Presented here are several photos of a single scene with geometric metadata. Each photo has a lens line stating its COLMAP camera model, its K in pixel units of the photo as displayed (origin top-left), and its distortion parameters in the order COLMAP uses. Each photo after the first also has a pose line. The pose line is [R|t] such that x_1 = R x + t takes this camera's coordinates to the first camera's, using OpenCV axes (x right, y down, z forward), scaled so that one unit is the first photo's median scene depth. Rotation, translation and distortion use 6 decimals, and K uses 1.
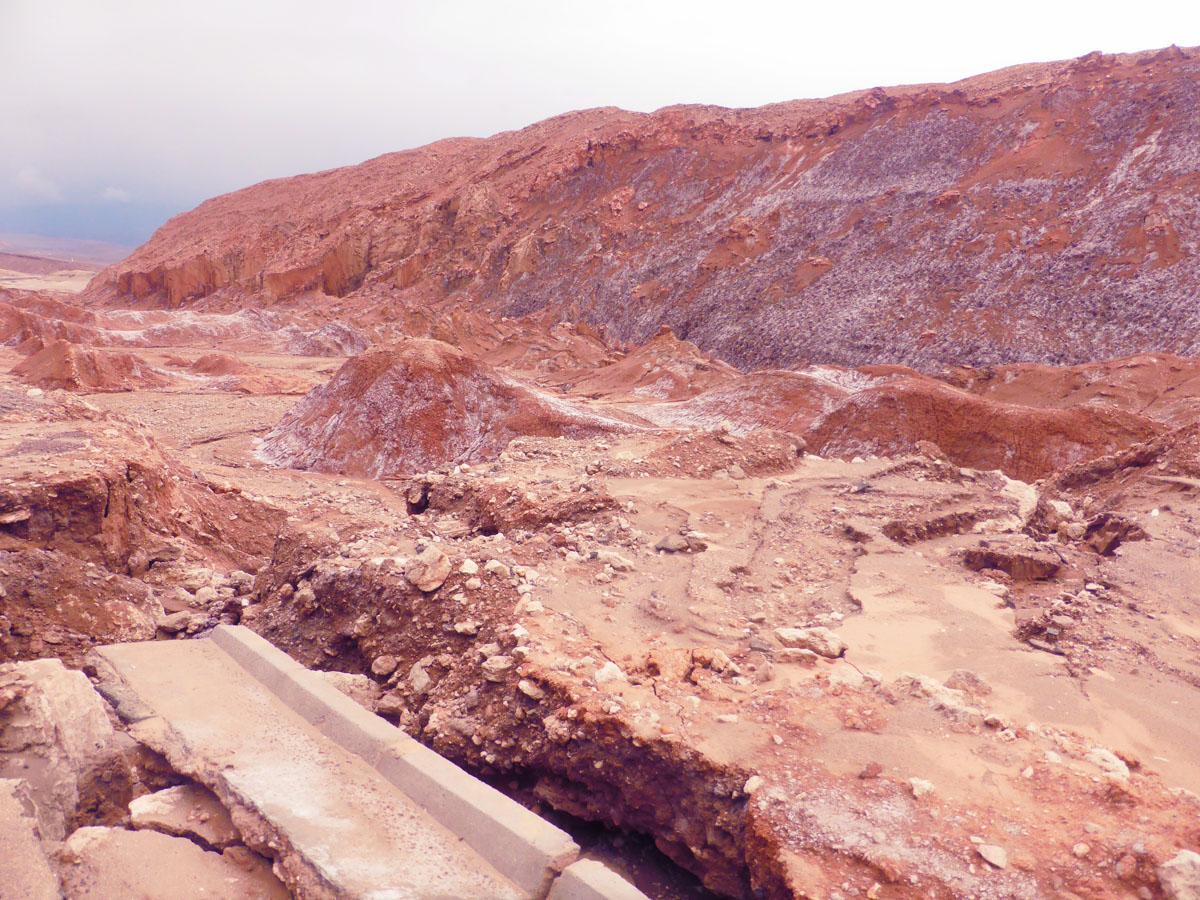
lens RADIAL K [[876.8, 0, 602.3], [0, 876.8, 439.4], [0, 0, 1]] dist [-0.032582, 0.007877]
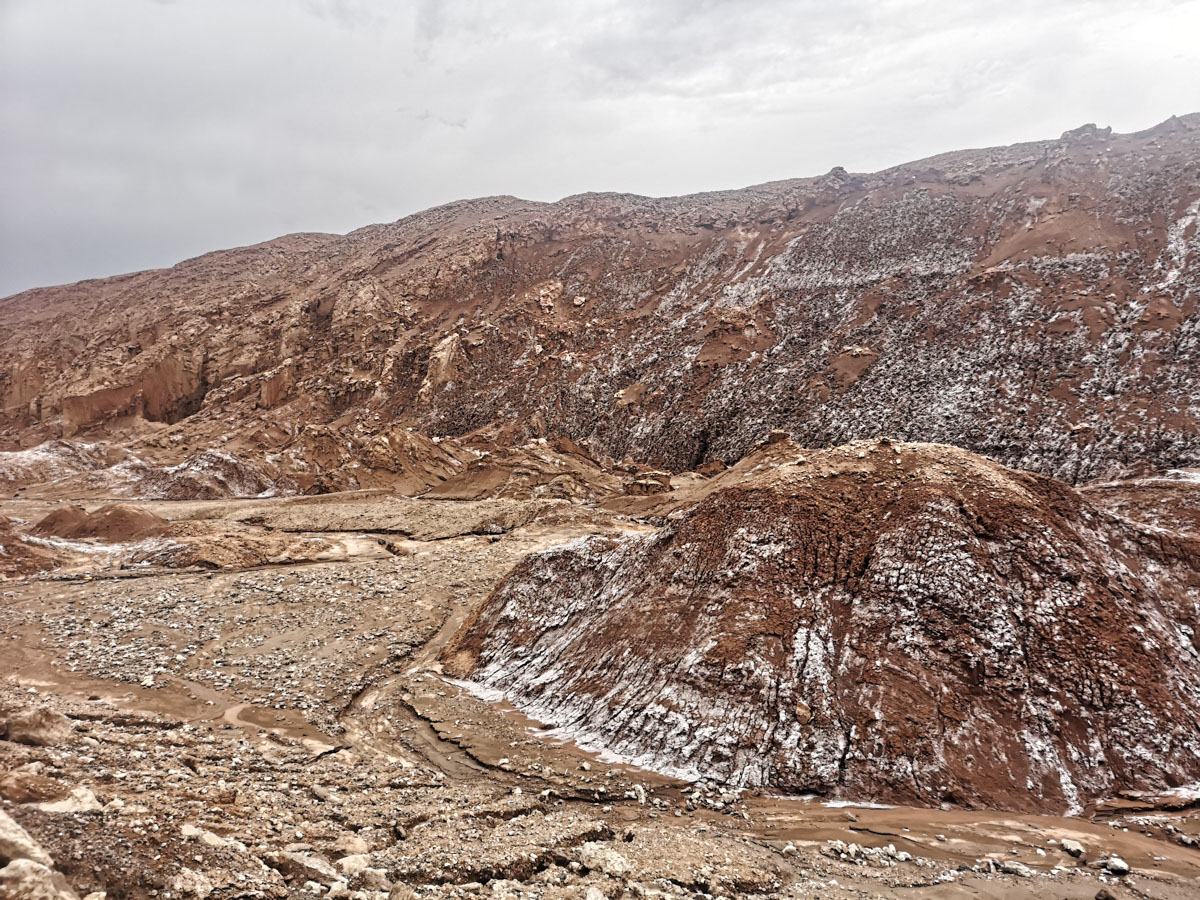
lens RADIAL K [[903.4, 0, 600.0], [0, 903.4, 450.0], [0, 0, 1]] dist [0.029229, -0.040984]
pose [[0.973598, -0.044169, 0.223954, -0.164428], [0.072037, 0.990417, -0.117832, -0.023205], [-0.216603, 0.130854, 0.967450, 0.199671]]
